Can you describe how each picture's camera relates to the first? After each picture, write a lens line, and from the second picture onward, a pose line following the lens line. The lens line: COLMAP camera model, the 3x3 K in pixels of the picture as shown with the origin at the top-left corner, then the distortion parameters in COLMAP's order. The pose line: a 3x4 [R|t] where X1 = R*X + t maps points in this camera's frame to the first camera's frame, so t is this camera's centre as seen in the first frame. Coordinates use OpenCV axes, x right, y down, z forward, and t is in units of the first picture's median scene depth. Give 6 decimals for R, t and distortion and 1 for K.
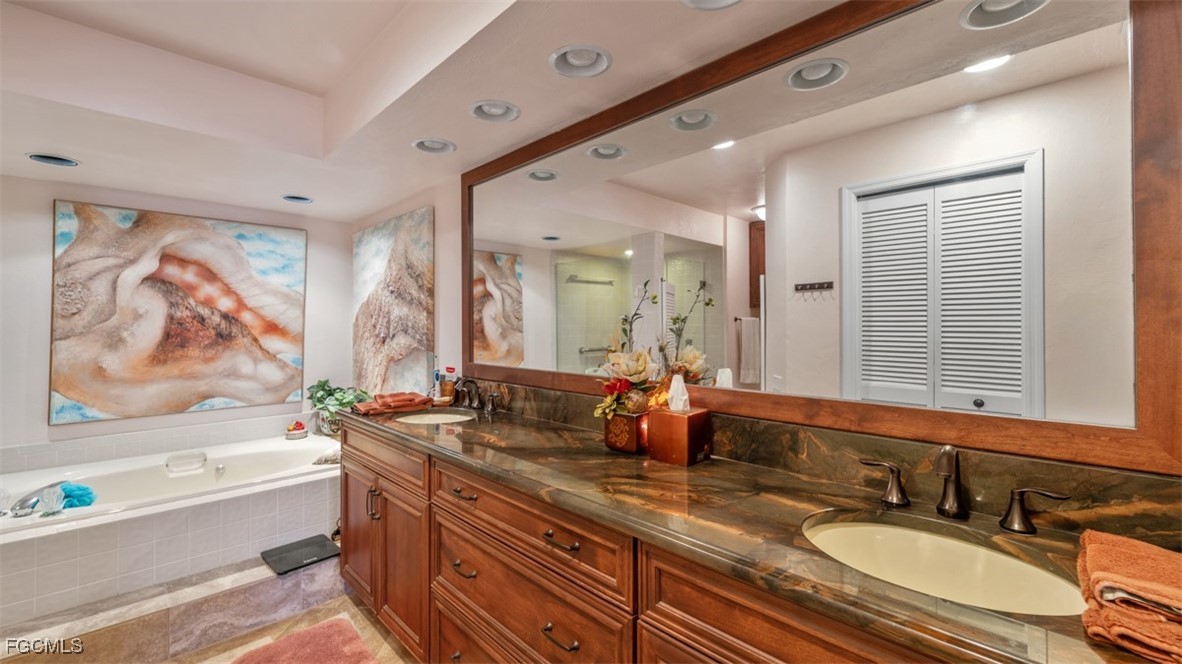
lens RADIAL K [[482.0, 0, 589.8], [0, 482.0, 324.9], [0, 0, 1]] dist [0.000729, -0.001417]
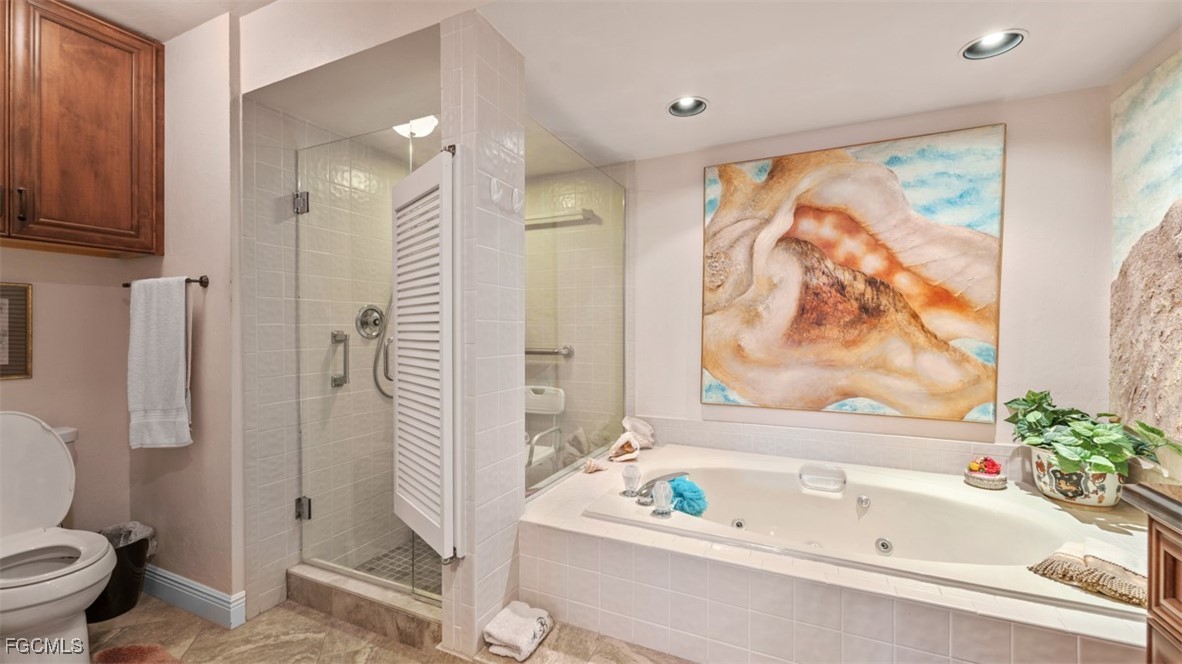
lens RADIAL K [[482.0, 0, 586.8], [0, 482.0, 329.2], [0, 0, 1]] dist [0.000729, -0.001417]
pose [[0.343043, 0.004331, -0.939310, -0.253136], [0.001565, 0.999985, 0.005183, 0.047346], [0.939319, -0.003248, 0.343031, 0.389494]]
